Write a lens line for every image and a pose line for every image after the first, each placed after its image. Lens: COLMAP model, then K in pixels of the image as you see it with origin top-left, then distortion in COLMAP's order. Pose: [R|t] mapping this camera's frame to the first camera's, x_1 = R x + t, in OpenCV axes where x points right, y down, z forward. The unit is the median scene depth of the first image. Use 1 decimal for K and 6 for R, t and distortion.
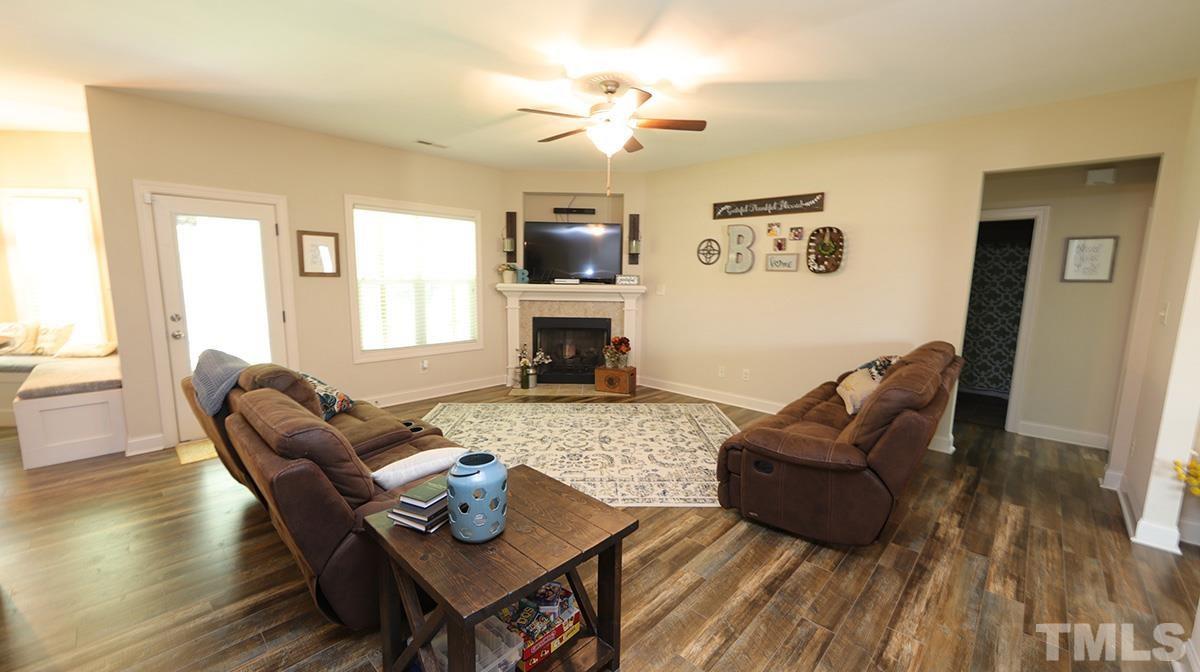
lens RADIAL K [[470.9, 0, 604.3], [0, 470.9, 339.8], [0, 0, 1]] dist [0.000952, 0.000457]
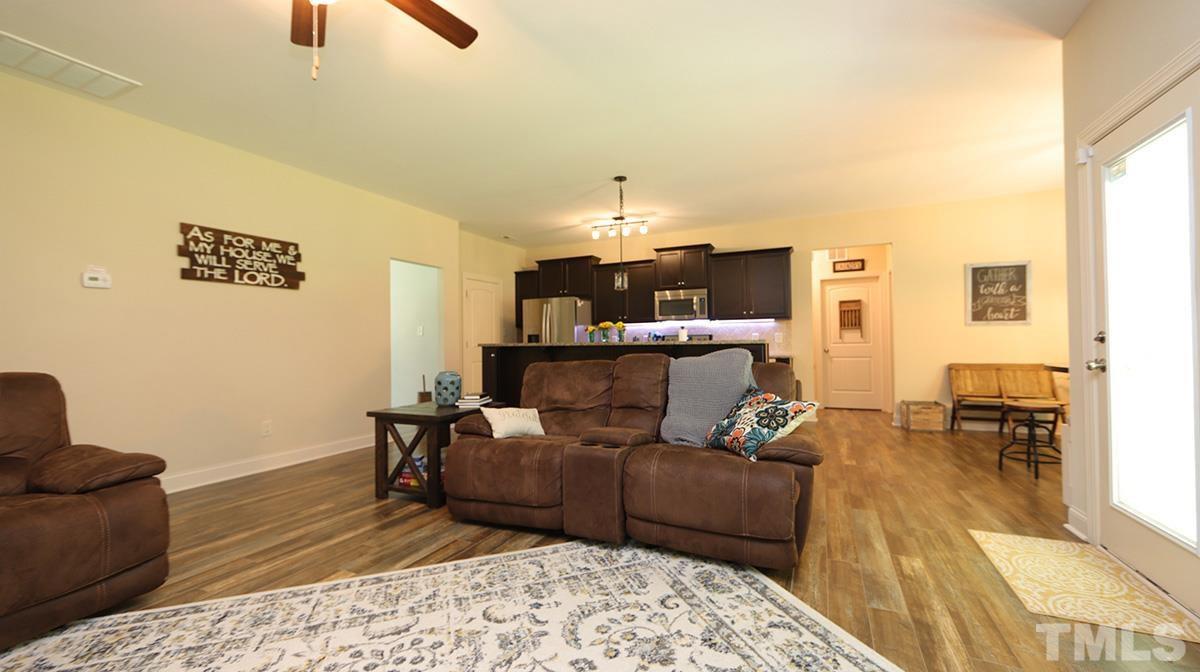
lens RADIAL K [[470.9, 0, 602.3], [0, 470.9, 334.4], [0, 0, 1]] dist [0.000952, 0.000457]
pose [[-0.952320, -0.010229, -0.304930, -0.083000], [-0.045801, 0.992905, 0.109733, -0.063507], [0.301644, 0.118467, -0.946032, 1.009467]]
